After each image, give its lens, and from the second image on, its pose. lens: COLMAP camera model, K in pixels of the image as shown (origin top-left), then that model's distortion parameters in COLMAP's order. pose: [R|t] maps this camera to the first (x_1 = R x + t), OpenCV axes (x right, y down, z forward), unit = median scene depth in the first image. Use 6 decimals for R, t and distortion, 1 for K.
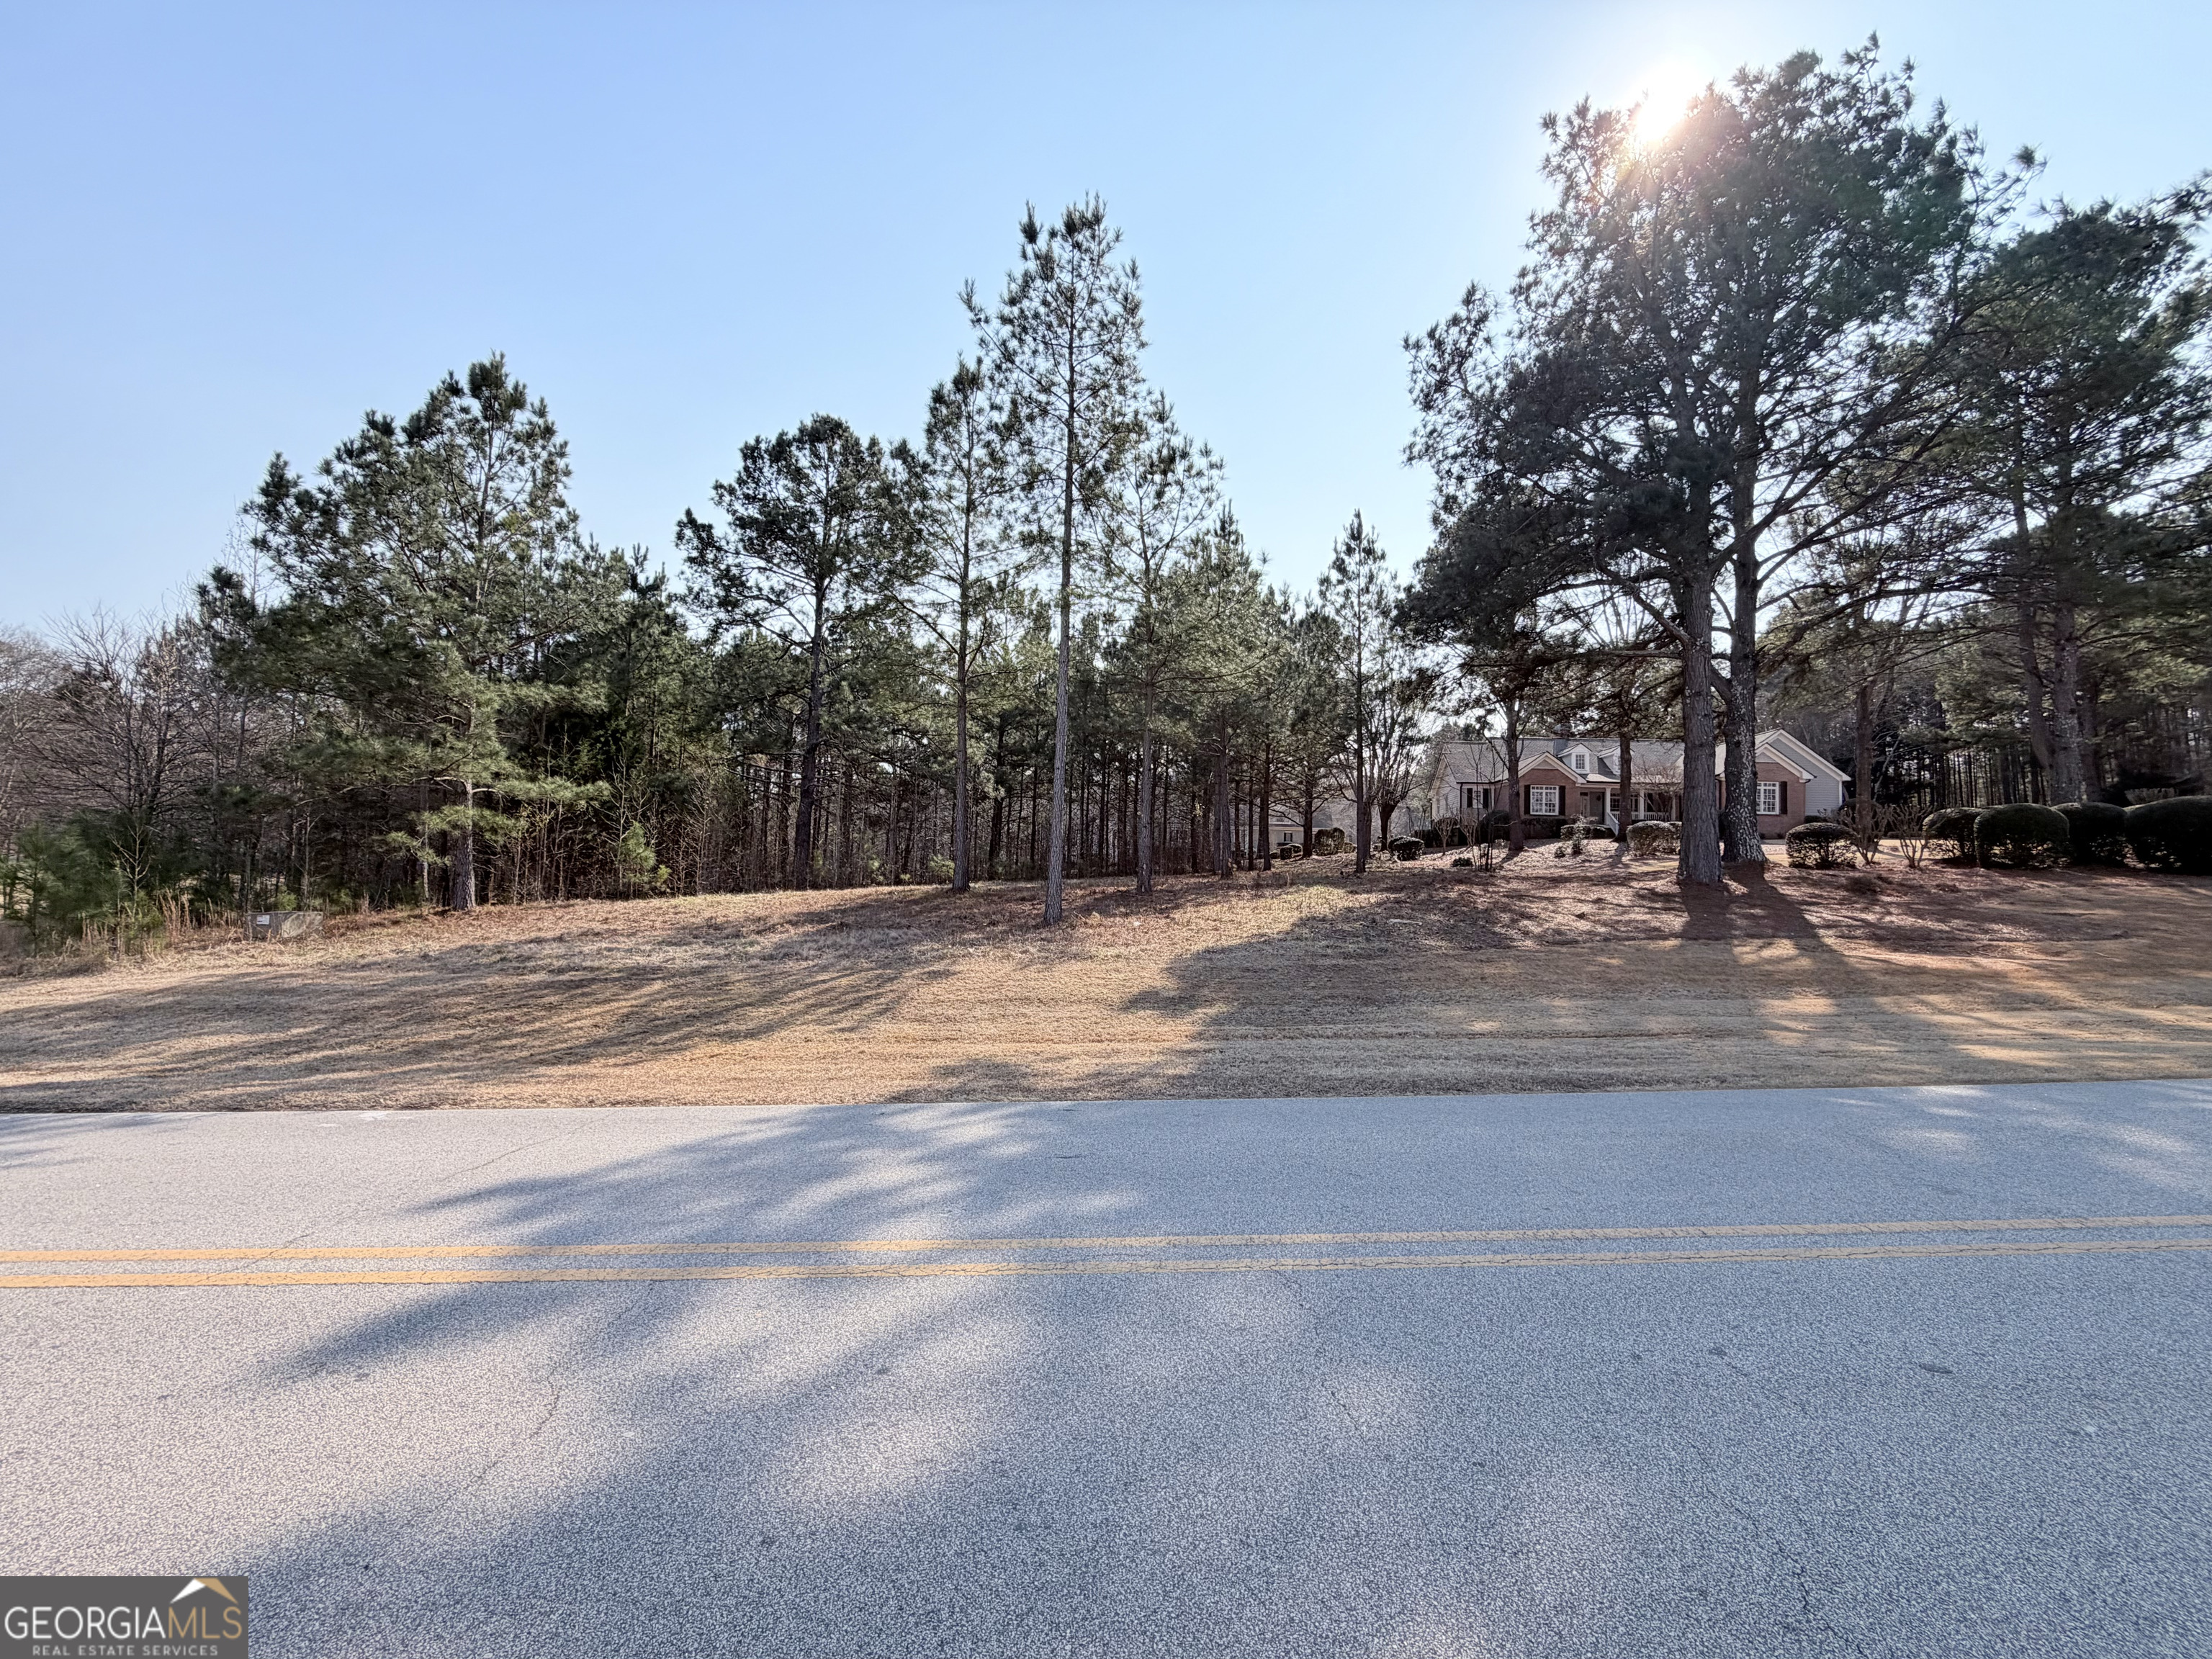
lens RADIAL K [[895.3, 0, 1106.0], [0, 895.3, 829.5], [0, 0, 1]] dist [-0.002419, -0.000097]
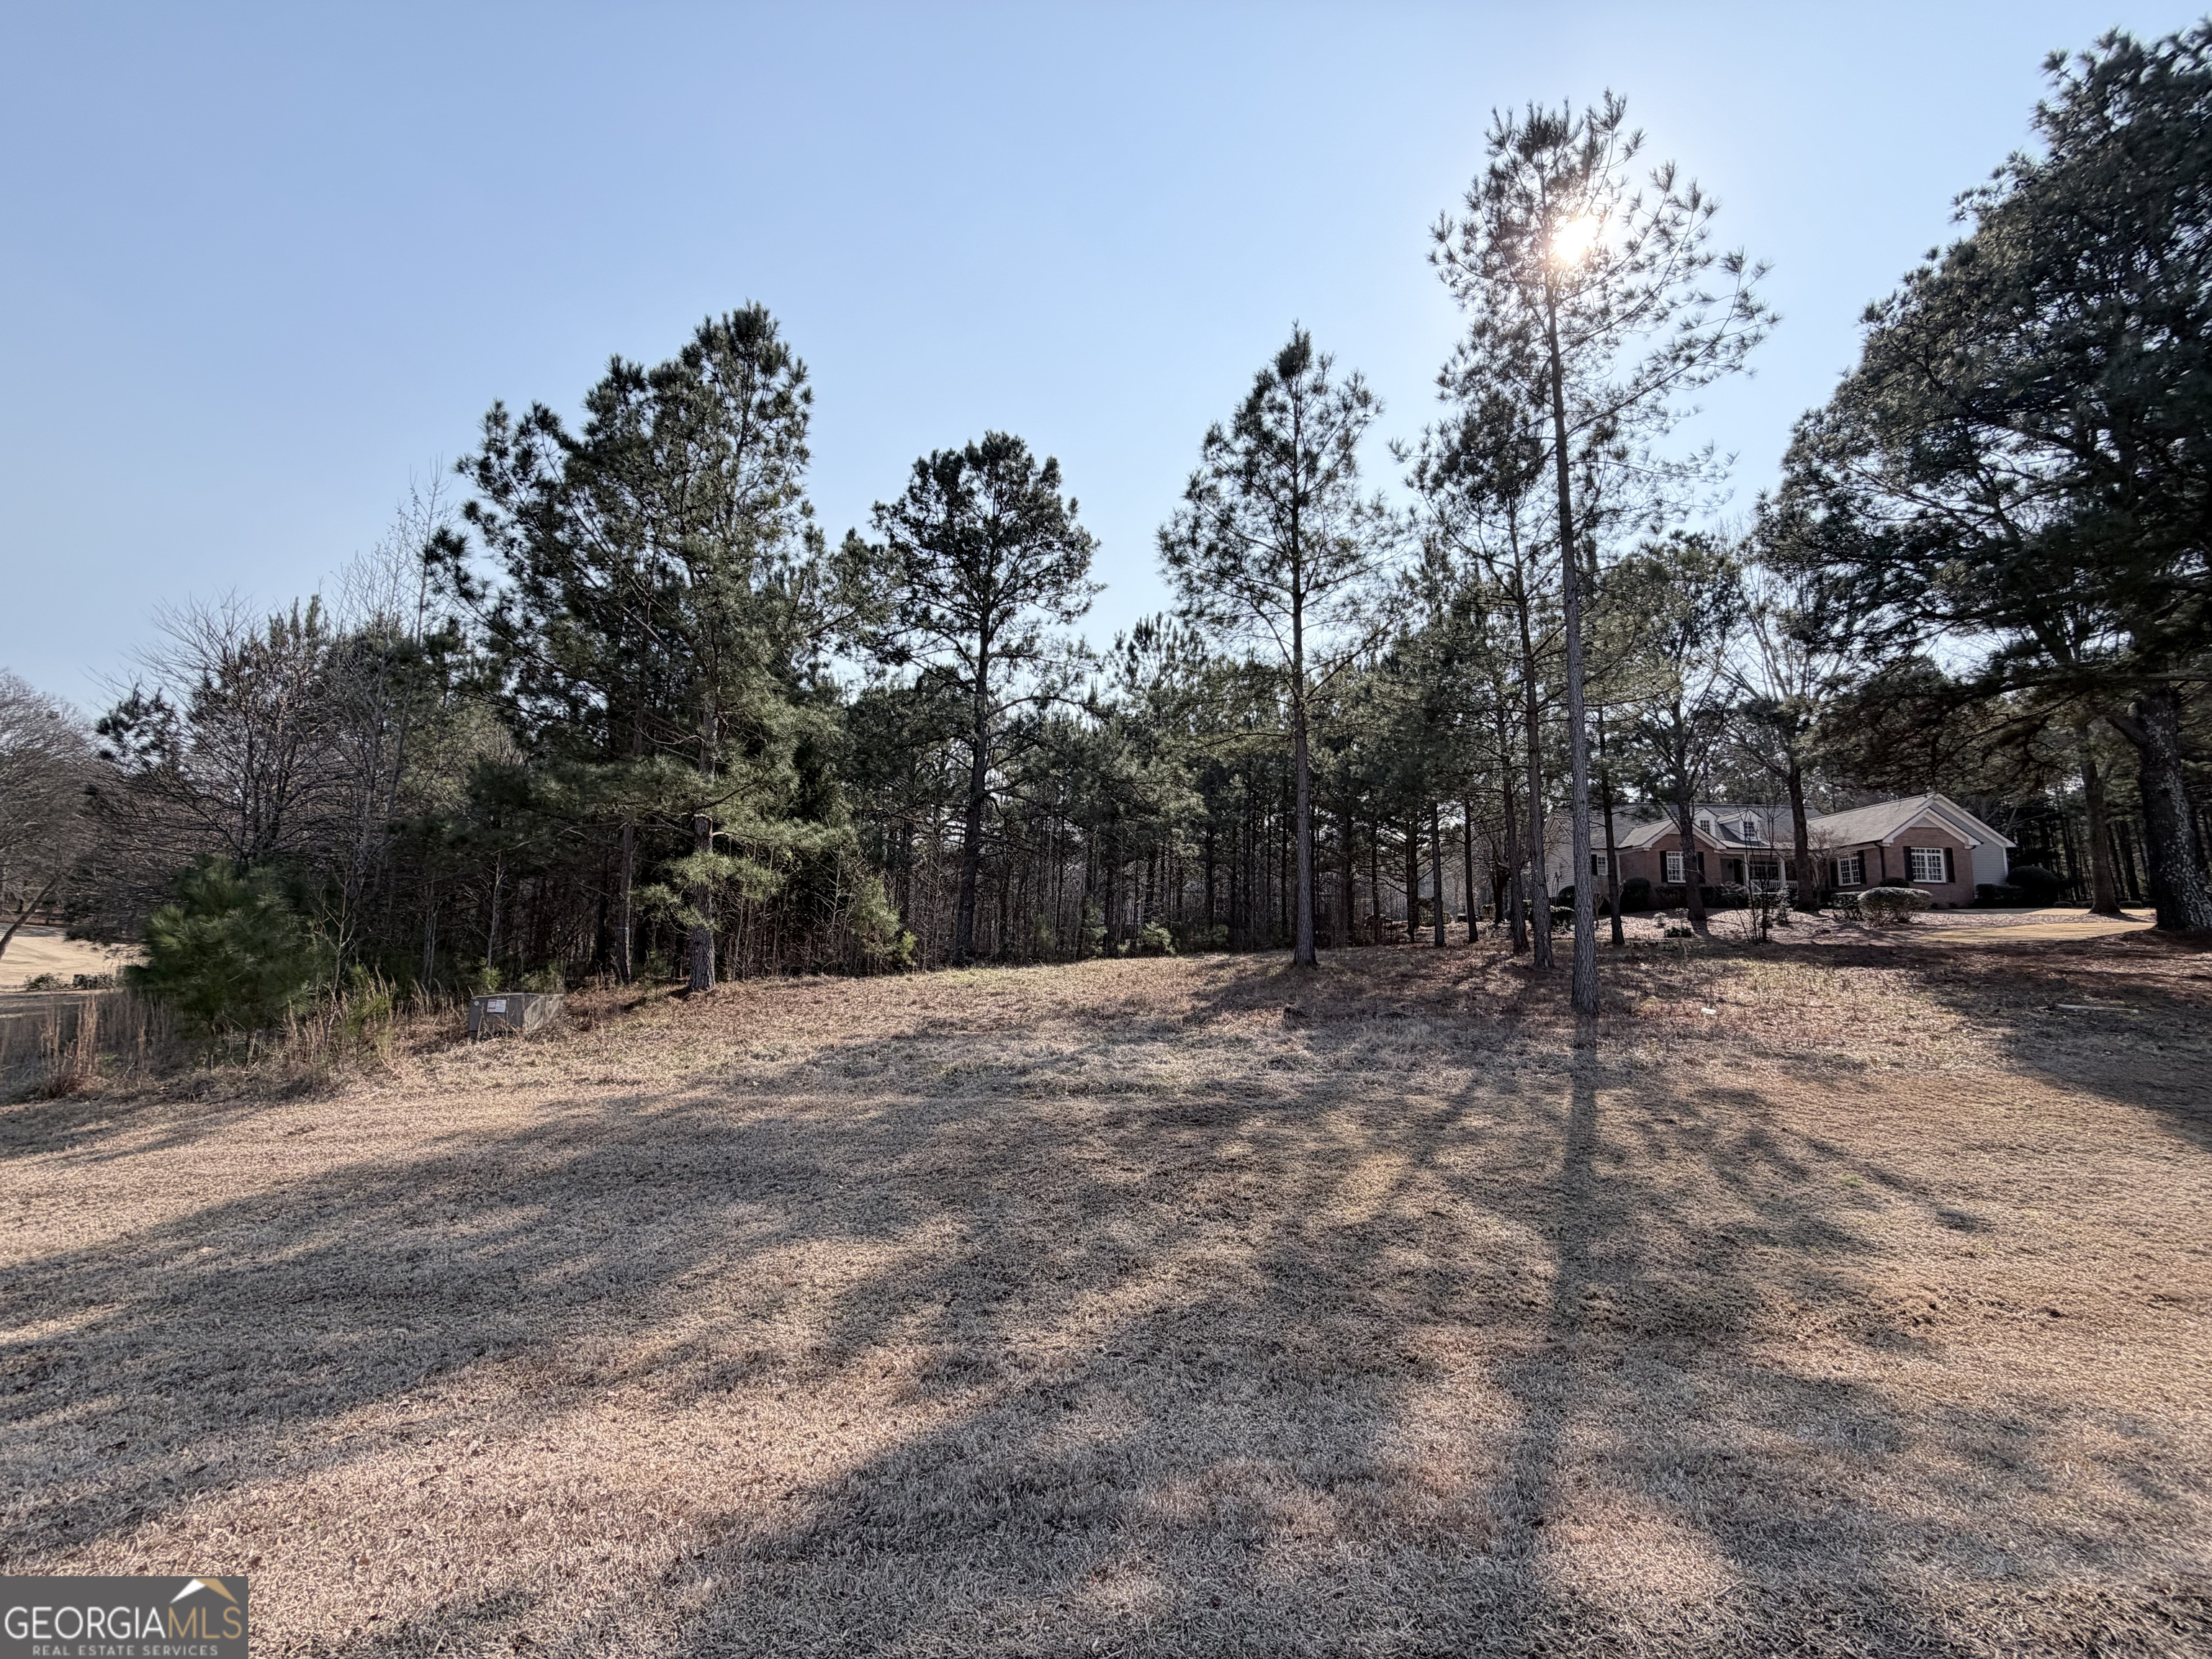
lens RADIAL K [[889.3, 0, 1094.8], [0, 889.3, 826.1], [0, 0, 1]] dist [-0.000147, 0.000098]
pose [[0.999491, 0.005331, 0.031458, -0.248918], [-0.002591, 0.996249, -0.086494, 0.009931], [-0.031801, 0.086368, 0.995756, 0.137914]]
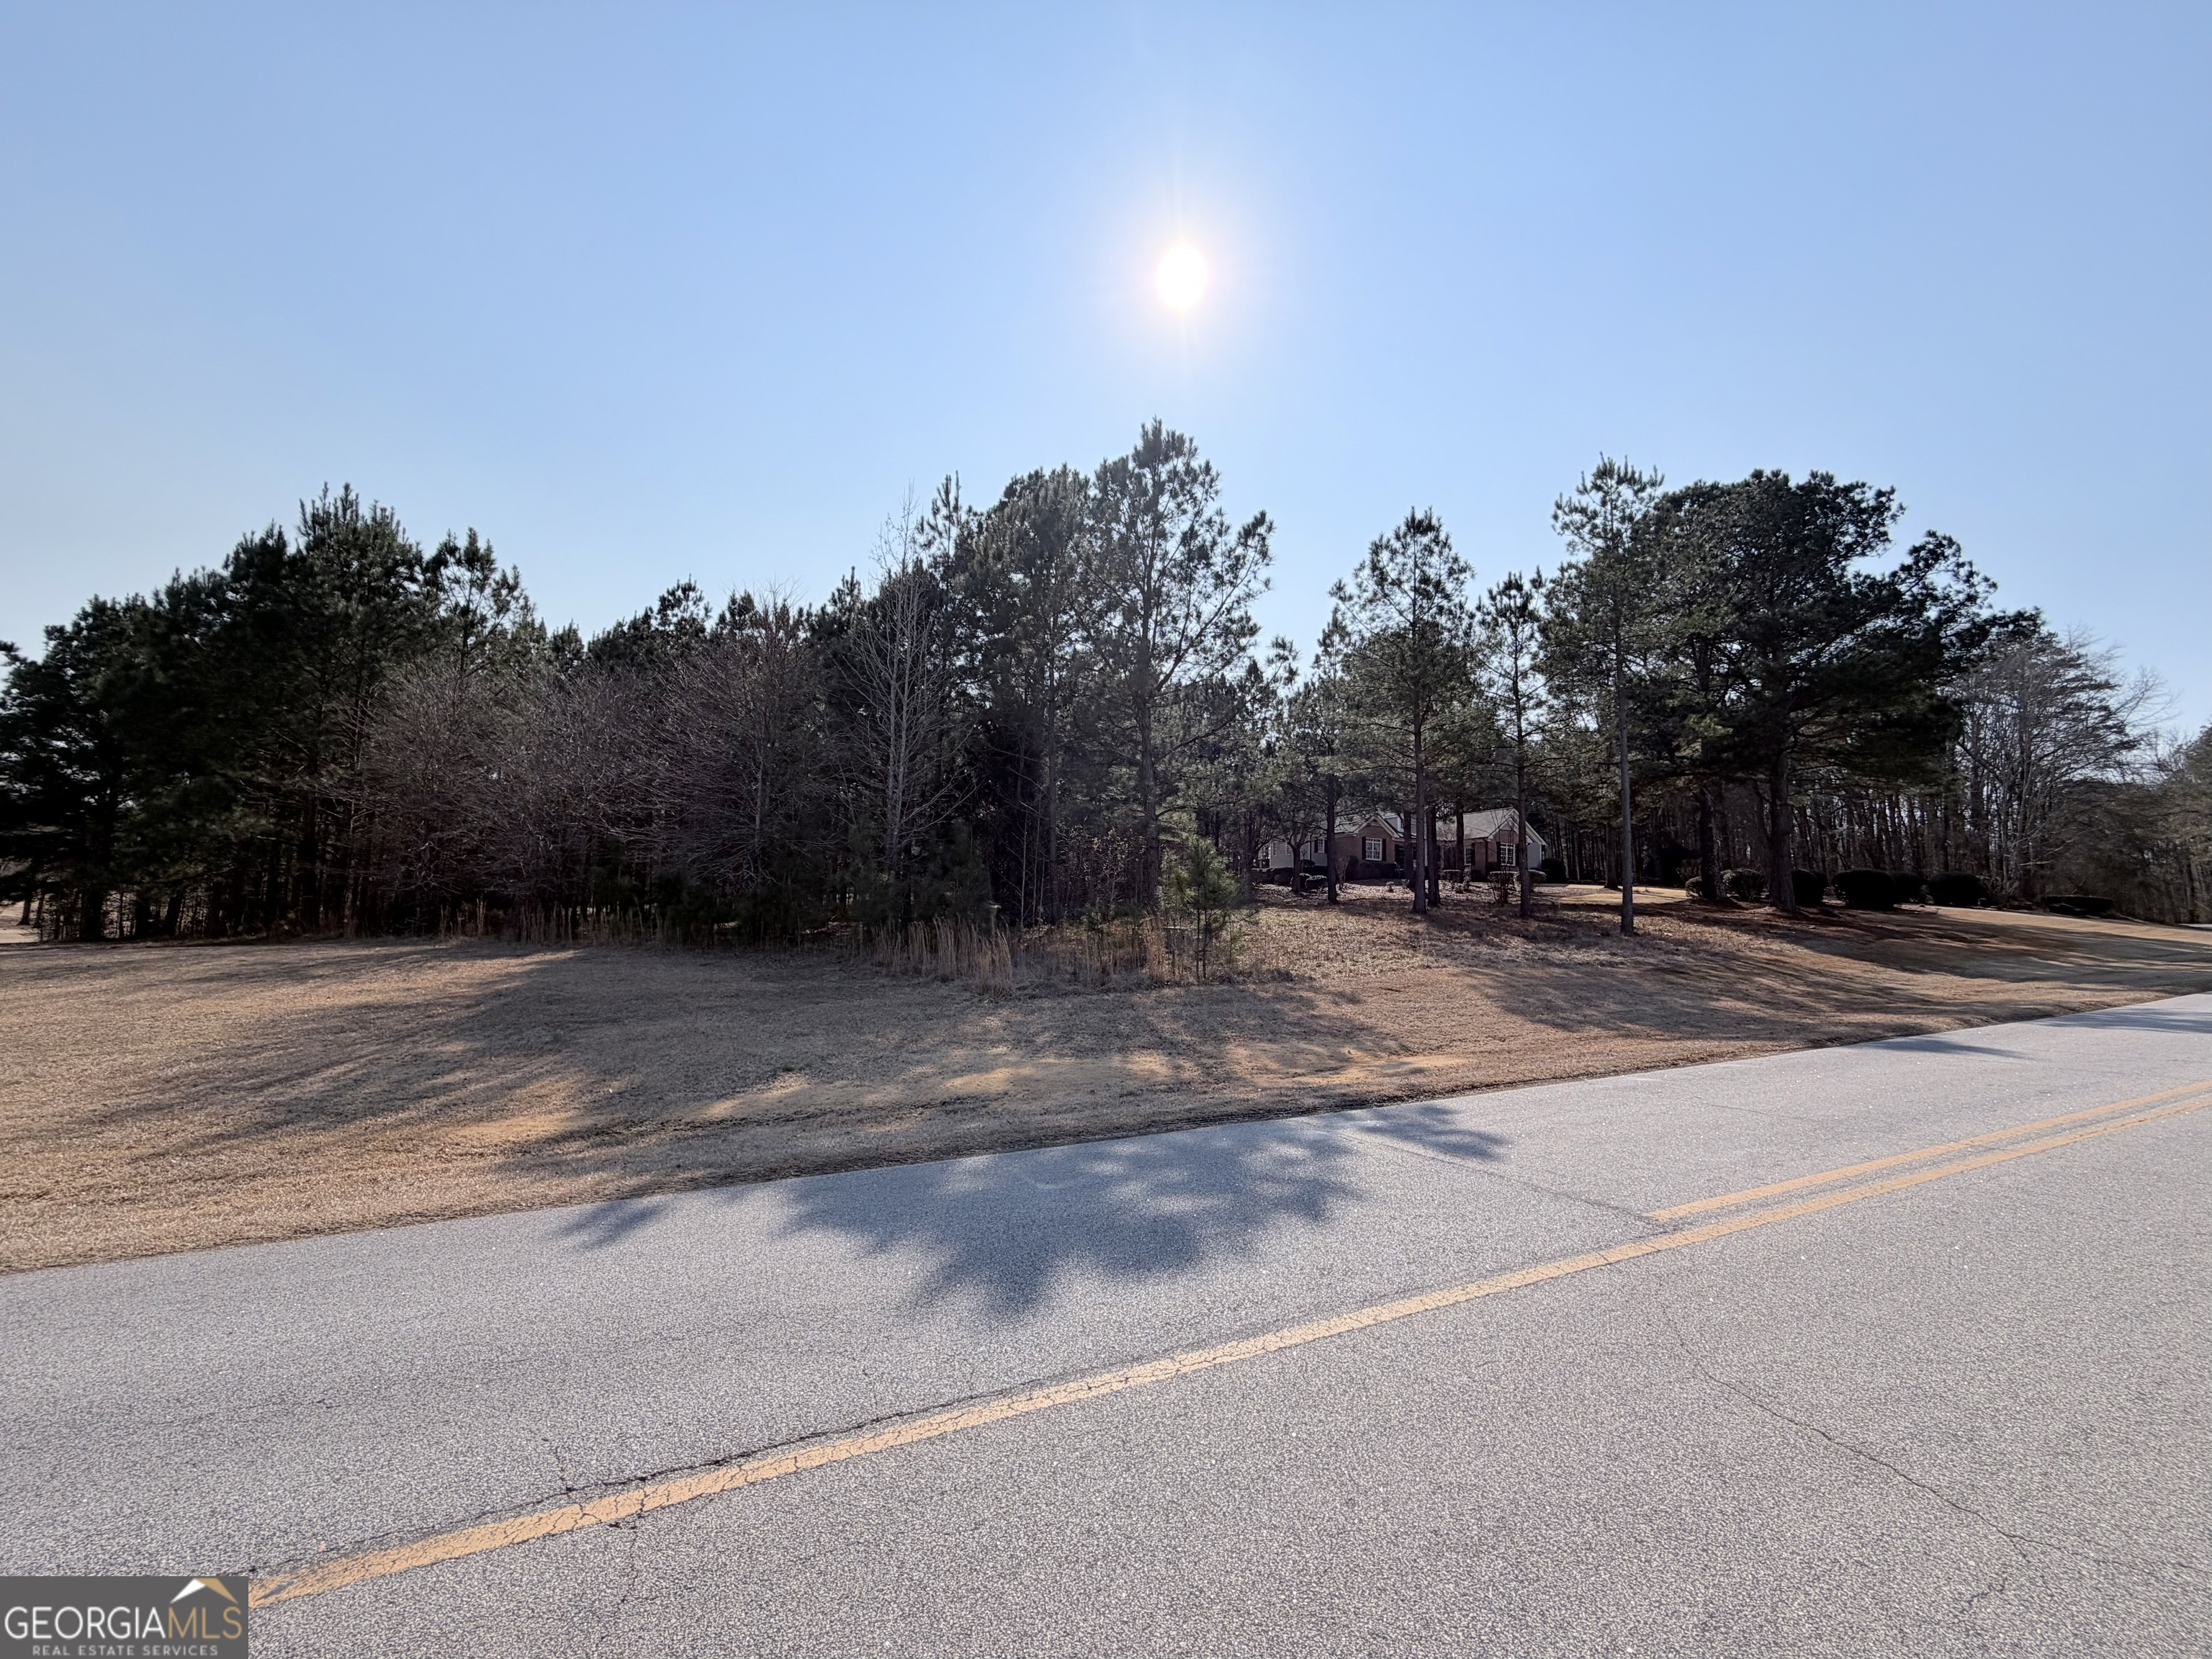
lens RADIAL K [[875.5, 0, 1106.0], [0, 875.5, 829.5], [0, 0, 1]] dist [-0.000878, 0.000230]
pose [[0.883758, 0.050763, 0.465182, -0.764692], [-0.033969, 0.998435, -0.044418, 0.013202], [-0.466709, 0.023453, 0.884100, 0.058950]]
